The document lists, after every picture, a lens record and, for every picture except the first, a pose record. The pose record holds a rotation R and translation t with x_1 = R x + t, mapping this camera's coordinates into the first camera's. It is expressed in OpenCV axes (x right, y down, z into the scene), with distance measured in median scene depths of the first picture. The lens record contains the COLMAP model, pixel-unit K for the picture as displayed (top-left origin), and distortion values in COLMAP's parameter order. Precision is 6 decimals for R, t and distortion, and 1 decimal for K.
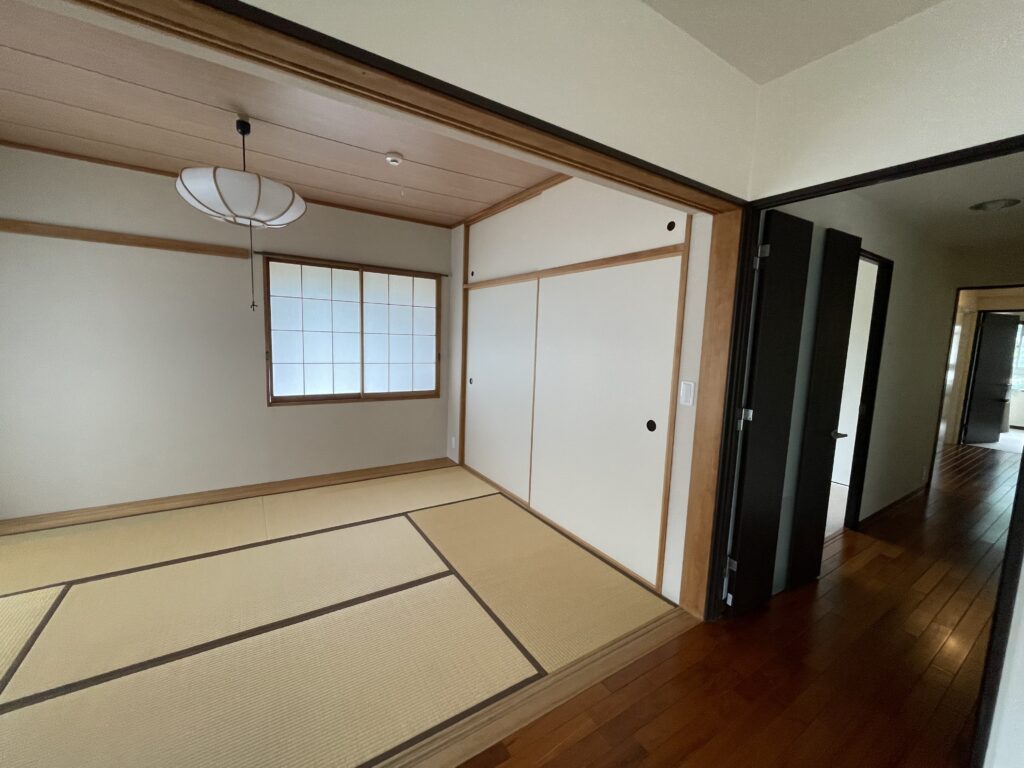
lens RADIAL K [[411.7, 0, 510.1], [0, 411.7, 382.6], [0, 0, 1]] dist [-0.000412, 0.000000]
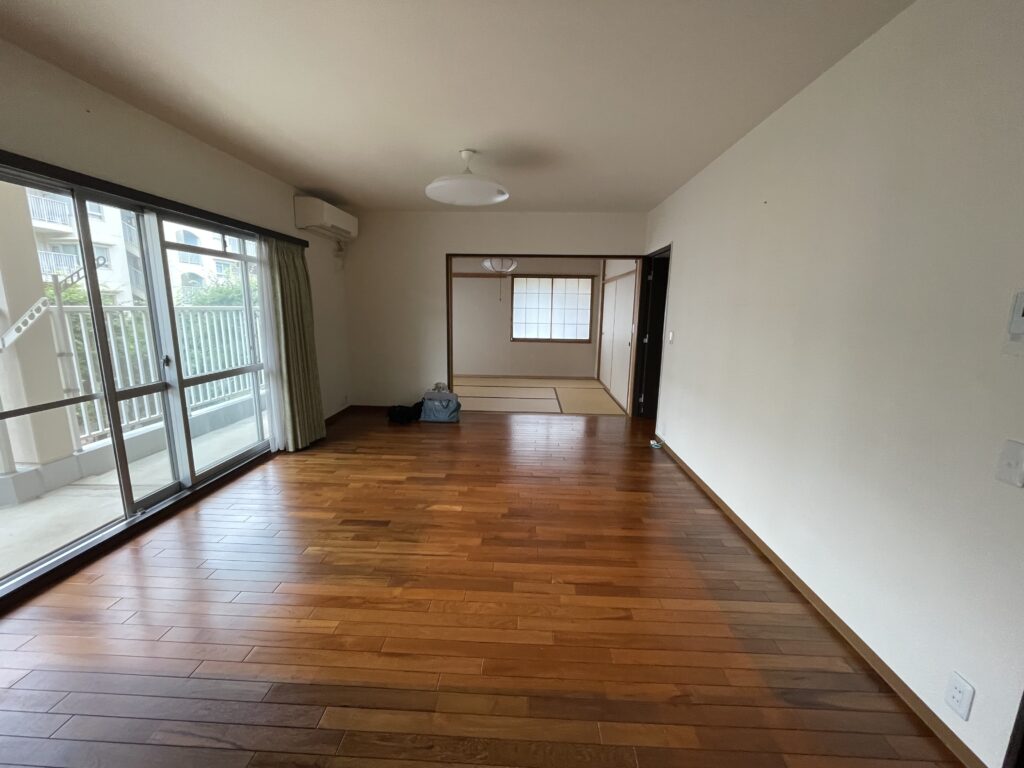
lens RADIAL K [[411.7, 0, 511.5], [0, 411.7, 383.8], [0, 0, 1]] dist [-0.000412, 0.000000]
pose [[0.817717, 0.081490, -0.569822, 0.658501], [-0.049800, 0.996232, 0.071006, 0.113112], [0.573462, -0.029686, 0.818694, -0.781004]]
